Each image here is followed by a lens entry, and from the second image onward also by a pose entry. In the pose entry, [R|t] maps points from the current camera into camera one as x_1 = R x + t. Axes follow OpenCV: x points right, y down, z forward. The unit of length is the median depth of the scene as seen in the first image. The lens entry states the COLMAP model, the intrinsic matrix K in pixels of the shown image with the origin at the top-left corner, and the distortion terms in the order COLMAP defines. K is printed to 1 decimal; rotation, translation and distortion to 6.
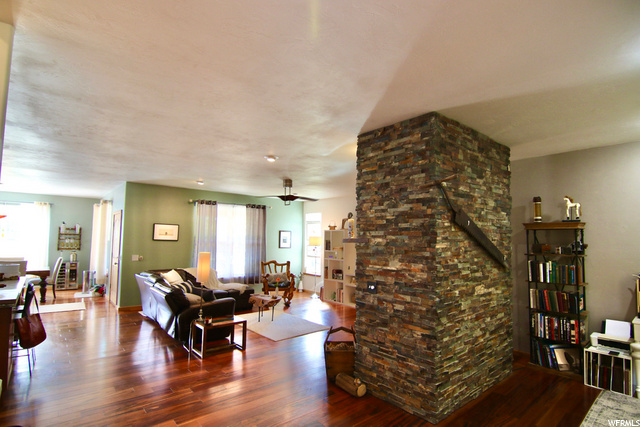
lens RADIAL K [[323.6, 0, 319.2], [0, 323.6, 220.3], [0, 0, 1]] dist [-0.003659, -0.012236]
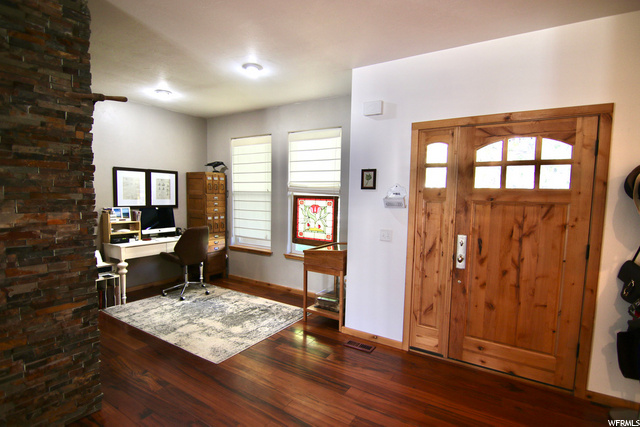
lens RADIAL K [[323.6, 0, 319.2], [0, 323.6, 220.3], [0, 0, 1]] dist [-0.003659, -0.012236]
pose [[-0.284258, -0.101906, 0.953317, -0.385398], [-0.083199, 0.993206, 0.081362, 0.044163], [-0.955131, -0.056187, -0.290805, 0.562278]]
